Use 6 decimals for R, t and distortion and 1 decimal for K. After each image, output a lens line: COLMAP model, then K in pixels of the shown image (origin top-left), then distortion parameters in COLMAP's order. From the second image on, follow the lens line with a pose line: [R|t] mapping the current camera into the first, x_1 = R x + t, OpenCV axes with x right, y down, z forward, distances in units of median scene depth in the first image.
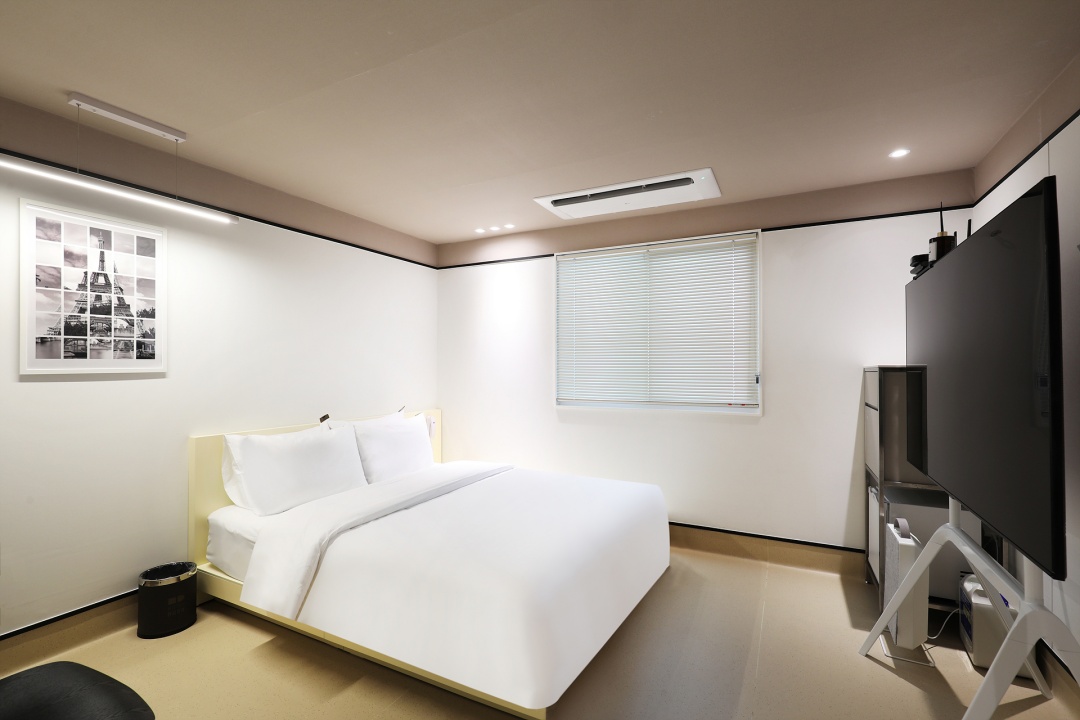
lens RADIAL K [[485.5, 0, 540.0], [0, 485.5, 360.0], [0, 0, 1]] dist [-0.000323, -0.000364]
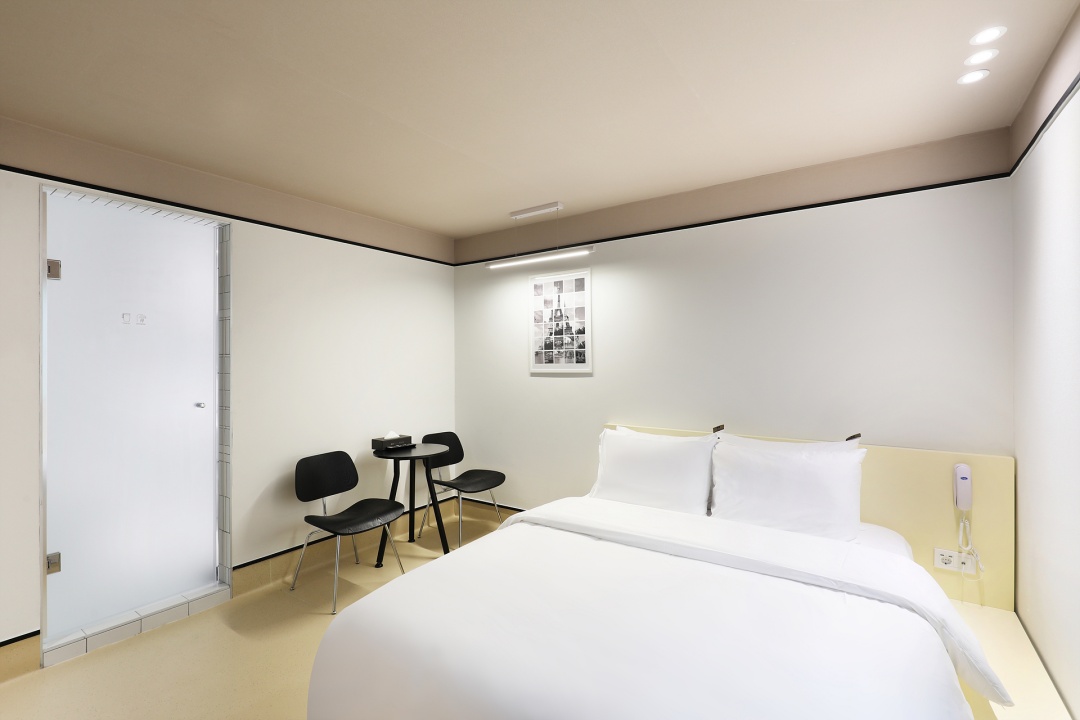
lens RADIAL K [[485.5, 0, 540.0], [0, 485.5, 360.0], [0, 0, 1]] dist [-0.000323, -0.000364]
pose [[-0.127635, 0.002682, -0.991818, 0.636875], [0.020129, 0.999797, 0.000113, -0.014255], [0.991617, -0.019949, -0.127663, 1.088443]]
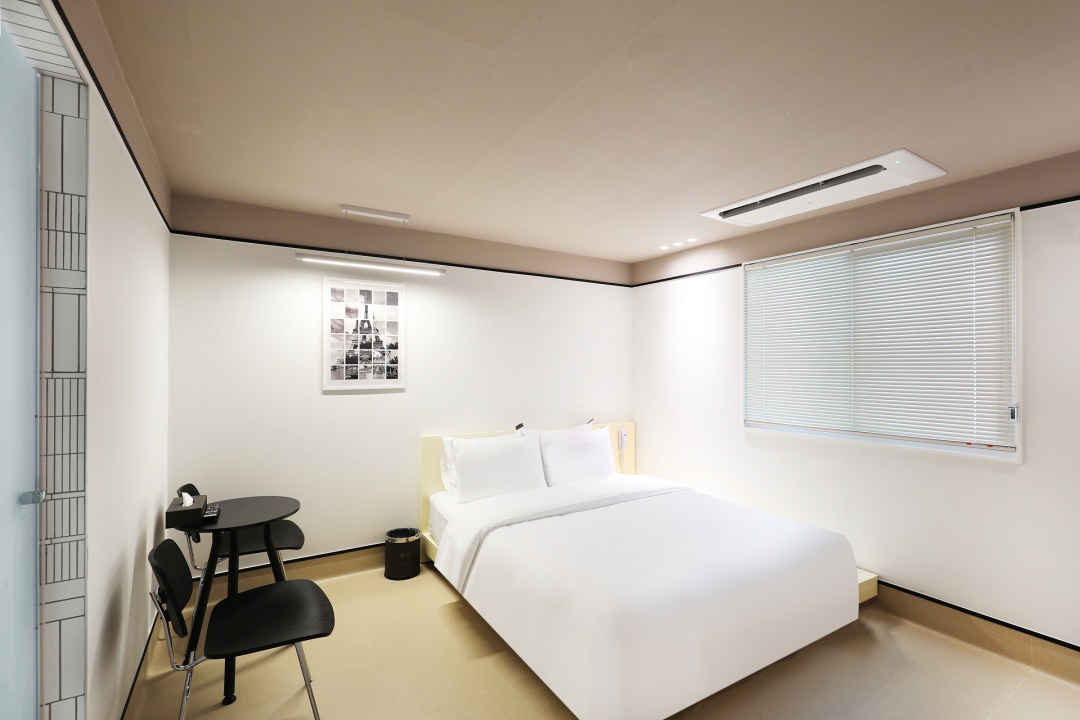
lens RADIAL K [[485.5, 0, 540.0], [0, 485.5, 360.0], [0, 0, 1]] dist [-0.000323, -0.000364]
pose [[0.862333, -0.003104, -0.506332, 0.271003], [0.001636, 0.999993, -0.003343, -0.051923], [0.506339, 0.002054, 0.862332, 0.008144]]
